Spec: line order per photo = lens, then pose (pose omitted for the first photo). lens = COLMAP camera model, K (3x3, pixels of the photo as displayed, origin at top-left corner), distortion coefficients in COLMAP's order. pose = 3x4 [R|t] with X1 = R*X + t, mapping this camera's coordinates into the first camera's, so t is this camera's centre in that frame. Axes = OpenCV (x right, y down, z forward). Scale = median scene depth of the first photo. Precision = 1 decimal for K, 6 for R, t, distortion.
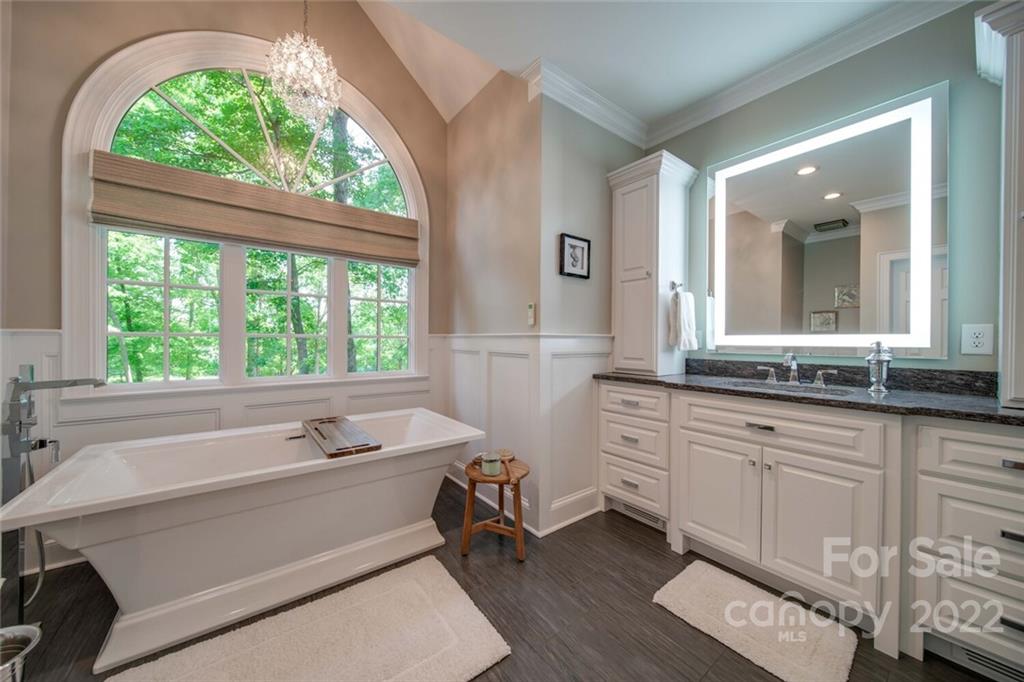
lens RADIAL K [[358.1, 0, 513.4], [0, 358.1, 342.3], [0, 0, 1]] dist [-0.002566, -0.000901]
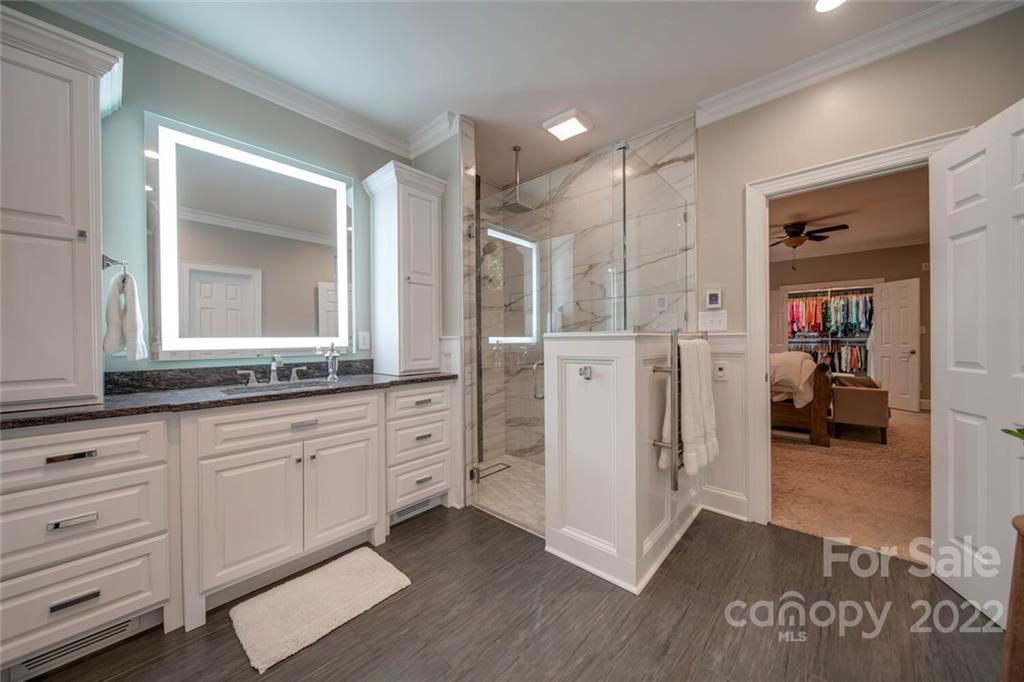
lens RADIAL K [[358.1, 0, 508.1], [0, 358.1, 342.1], [0, 0, 1]] dist [-0.002566, -0.000901]
pose [[-0.180807, -0.008468, 0.983482, -0.377772], [0.016574, 0.999795, 0.011655, -0.008018], [-0.983379, 0.018408, -0.180630, 0.469466]]
